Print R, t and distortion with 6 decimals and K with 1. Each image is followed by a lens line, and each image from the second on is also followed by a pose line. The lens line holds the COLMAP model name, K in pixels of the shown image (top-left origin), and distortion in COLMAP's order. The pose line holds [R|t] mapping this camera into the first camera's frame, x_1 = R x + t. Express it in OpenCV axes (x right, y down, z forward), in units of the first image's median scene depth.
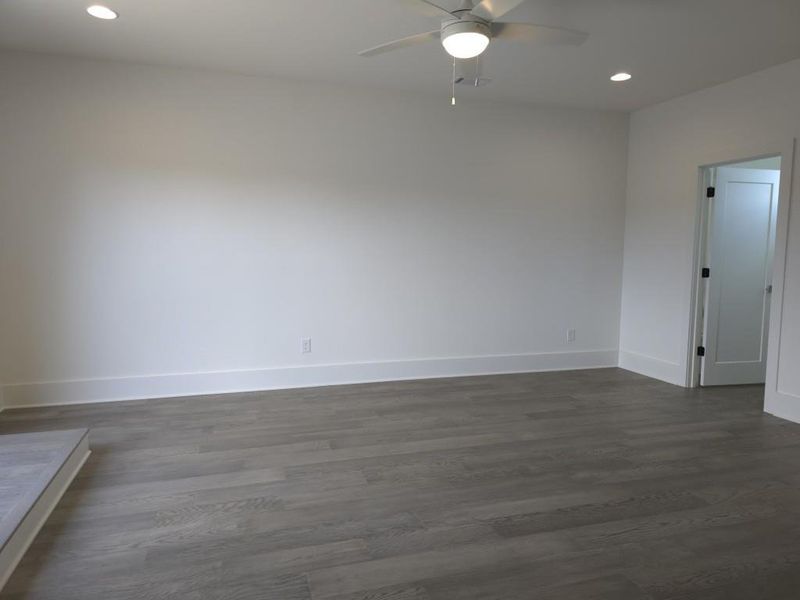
lens RADIAL K [[540.8, 0, 397.6], [0, 540.8, 297.2], [0, 0, 1]] dist [0.056720, -0.047451]
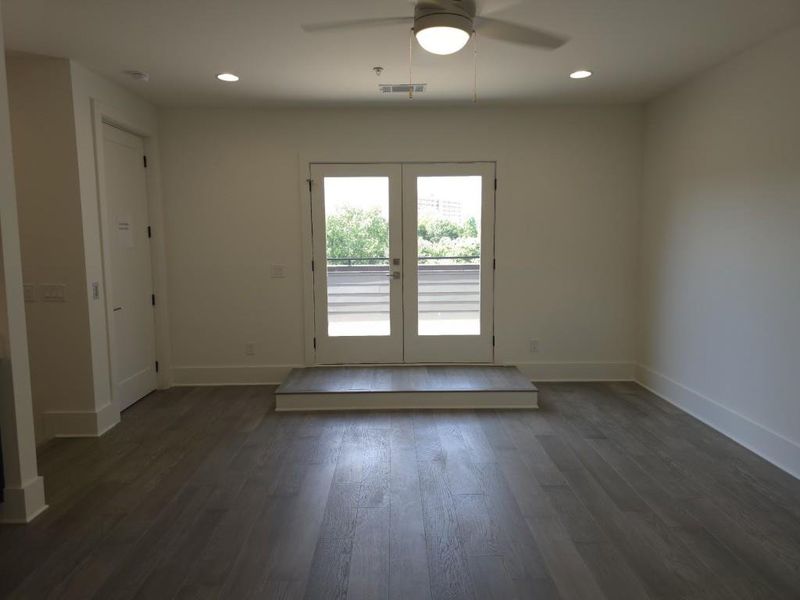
lens RADIAL K [[540.8, 0, 397.6], [0, 540.8, 297.2], [0, 0, 1]] dist [0.056720, -0.047451]
pose [[-0.297805, 0.099703, -0.949406, 0.995521], [-0.081797, 0.988208, 0.129436, -0.173067], [0.951116, 0.116206, -0.286137, 1.224066]]
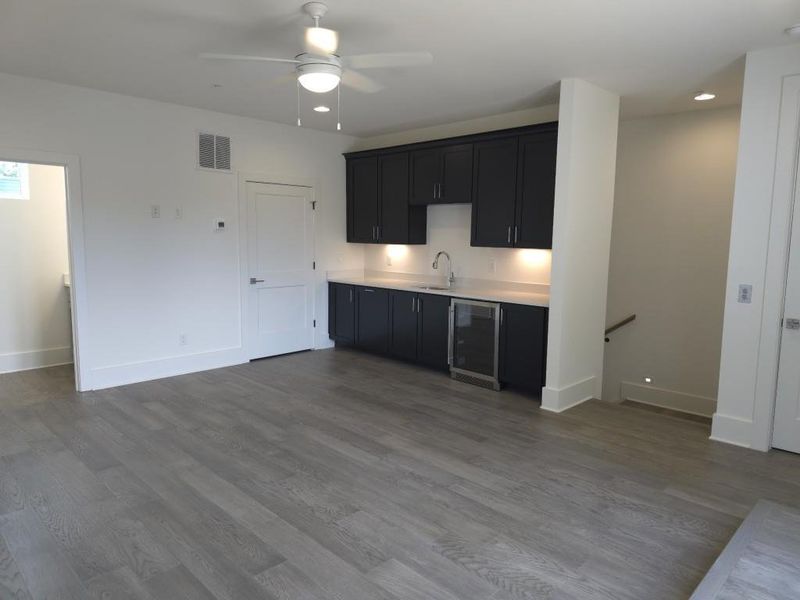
lens RADIAL K [[540.8, 0, 397.6], [0, 540.8, 297.2], [0, 0, 1]] dist [0.056720, -0.047451]
pose [[-0.463266, -0.120053, 0.878050, -0.953789], [0.064859, 0.983532, 0.168696, -0.209380], [-0.883843, 0.135101, -0.447850, 1.405884]]
